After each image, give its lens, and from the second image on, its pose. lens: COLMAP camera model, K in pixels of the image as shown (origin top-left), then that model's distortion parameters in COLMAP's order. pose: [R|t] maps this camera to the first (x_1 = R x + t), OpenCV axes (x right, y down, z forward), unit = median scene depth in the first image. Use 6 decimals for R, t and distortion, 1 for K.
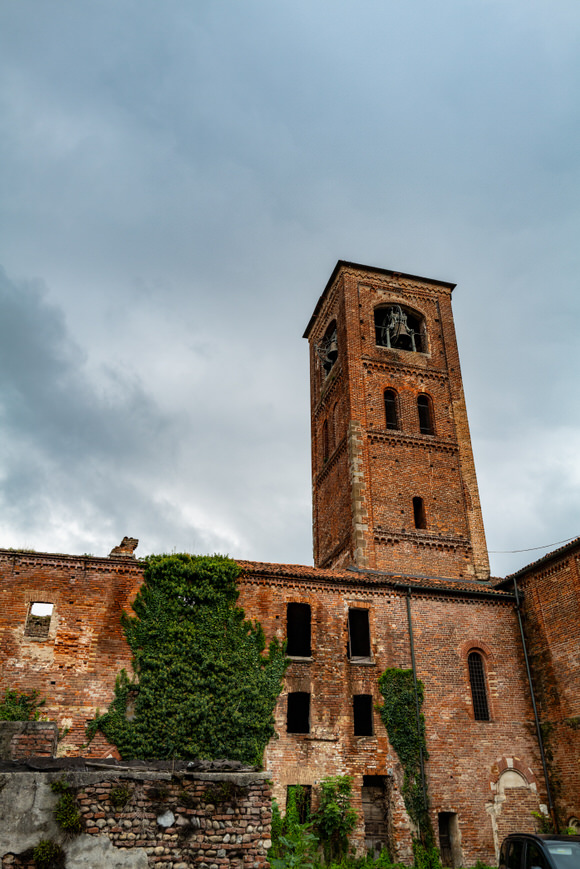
lens RADIAL K [[656.4, 0, 290.0], [0, 656.4, 434.5], [0, 0, 1]] dist [-0.030061, 0.076520]
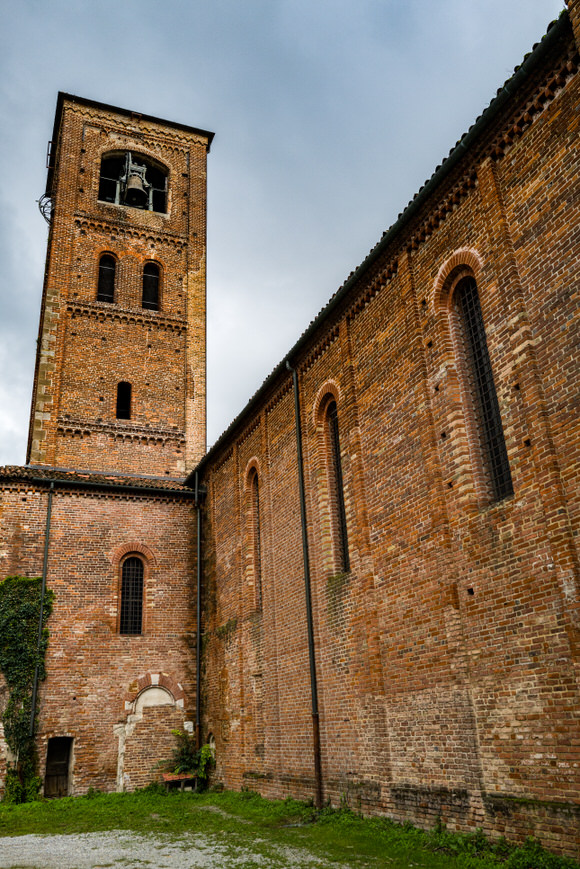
lens RADIAL K [[704.4, 0, 290.0], [0, 704.4, 434.5], [0, 0, 1]] dist [-0.038351, 0.061596]
pose [[0.992772, -0.002021, 0.120000, 0.309227], [-0.012487, 0.992692, 0.120029, 0.054025], [-0.119365, -0.120660, 0.985491, 0.086704]]
